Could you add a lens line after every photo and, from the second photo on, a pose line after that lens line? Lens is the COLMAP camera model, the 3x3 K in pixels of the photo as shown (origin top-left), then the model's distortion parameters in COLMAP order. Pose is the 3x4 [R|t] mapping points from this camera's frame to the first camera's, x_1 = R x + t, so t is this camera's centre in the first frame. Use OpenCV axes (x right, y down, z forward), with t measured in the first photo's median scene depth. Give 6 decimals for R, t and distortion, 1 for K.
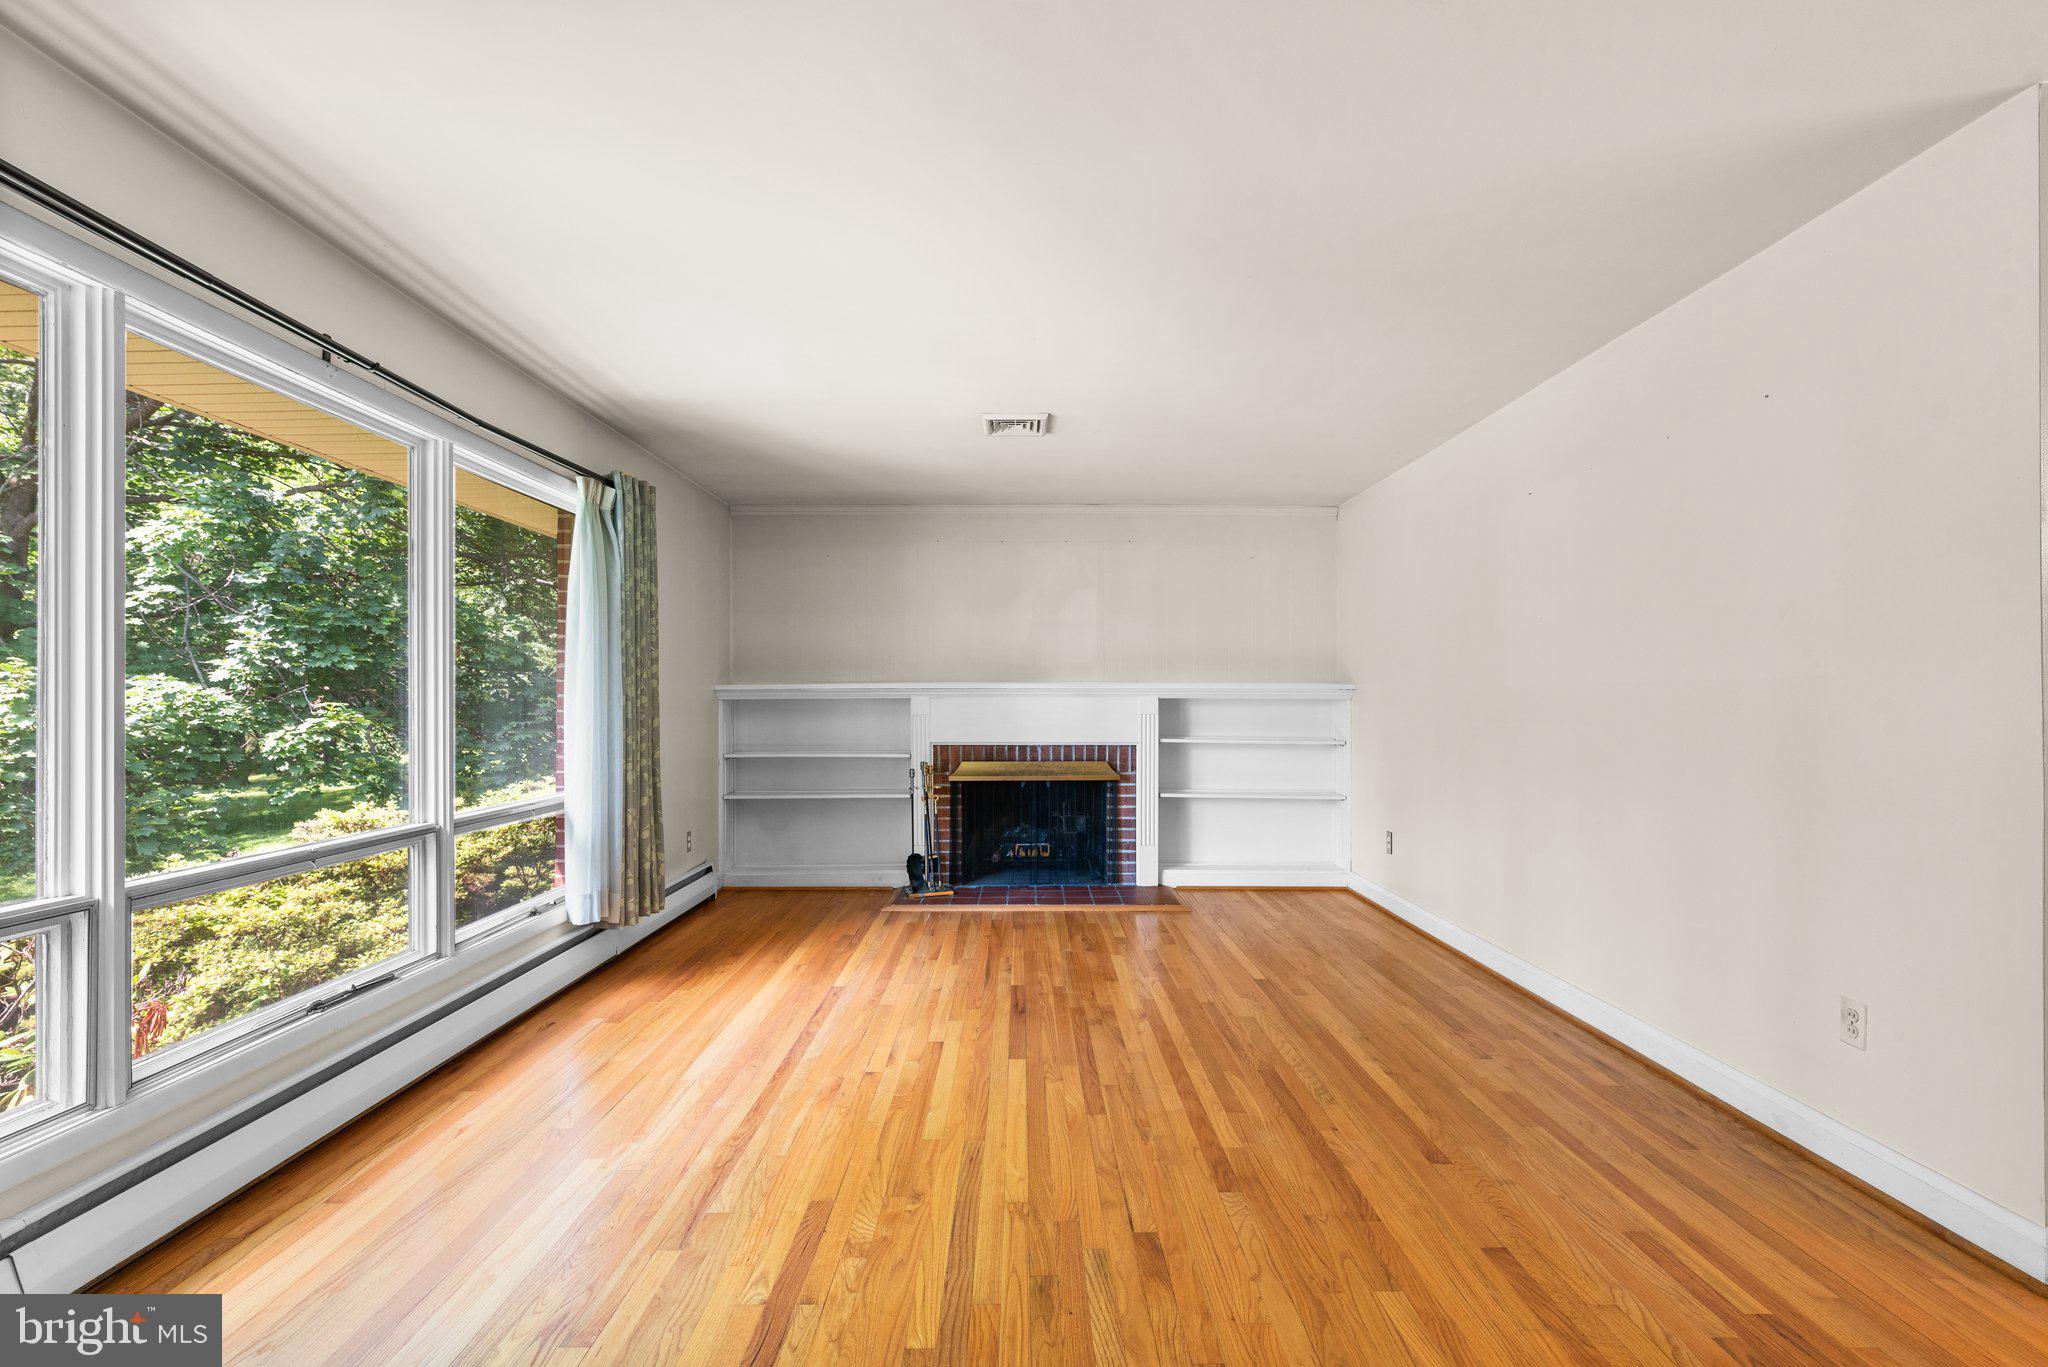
lens RADIAL K [[919.4, 0, 1024.3], [0, 919.4, 694.5], [0, 0, 1]] dist [0.005386, -0.000238]
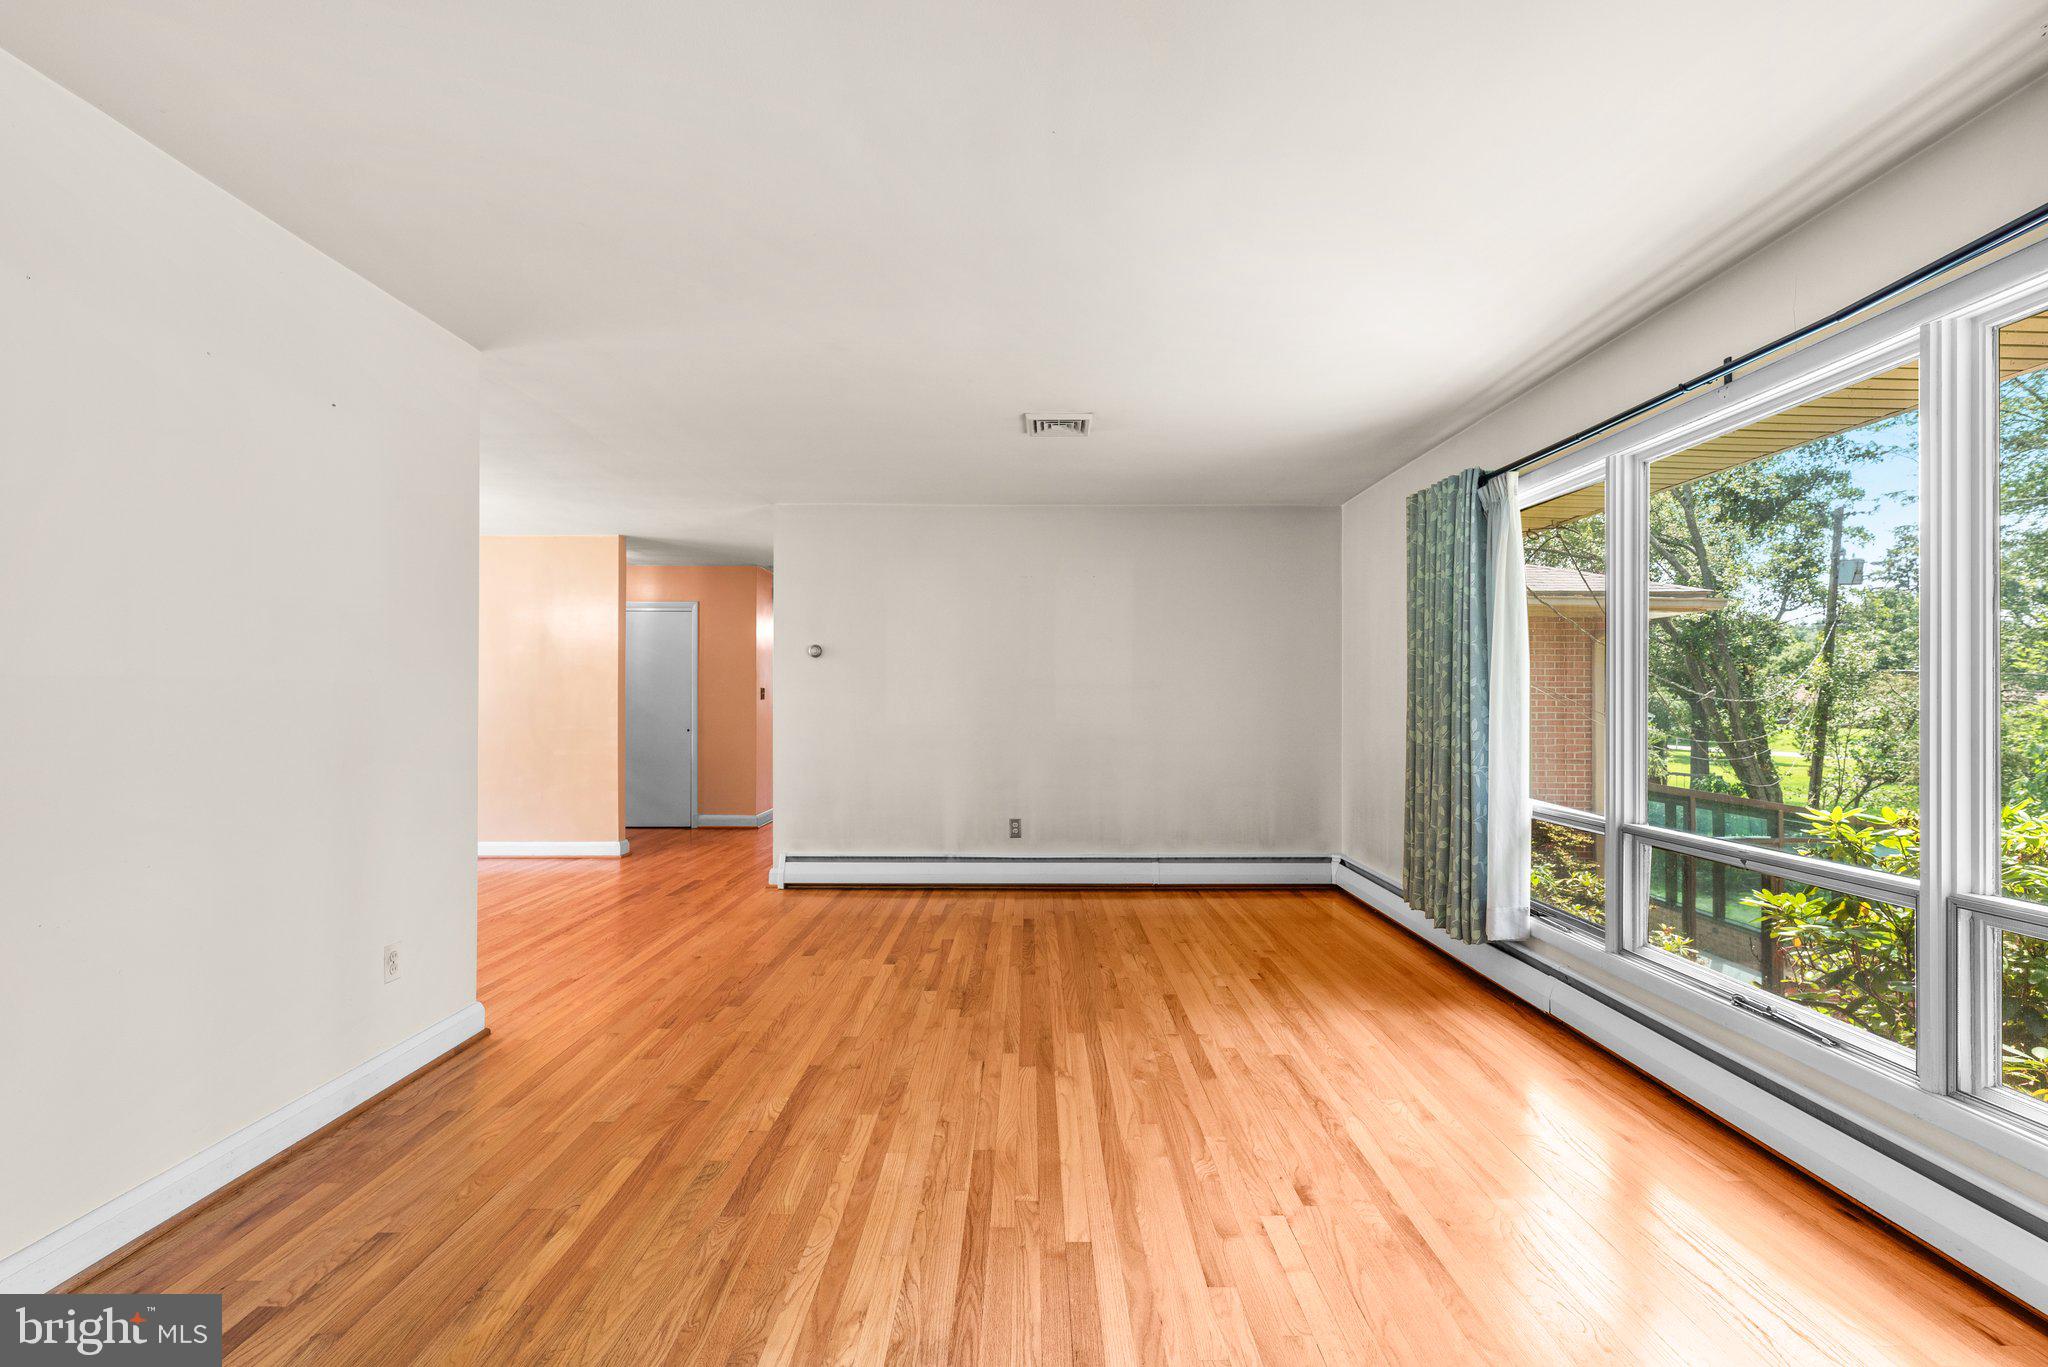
lens RADIAL K [[919.4, 0, 1022.1], [0, 919.4, 695.9], [0, 0, 1]] dist [0.005386, -0.000238]
pose [[-0.999910, -0.002876, 0.013117, 0.031505], [-0.003012, 0.999941, -0.010418, 0.007098], [-0.013086, -0.010457, -0.999860, 2.052944]]
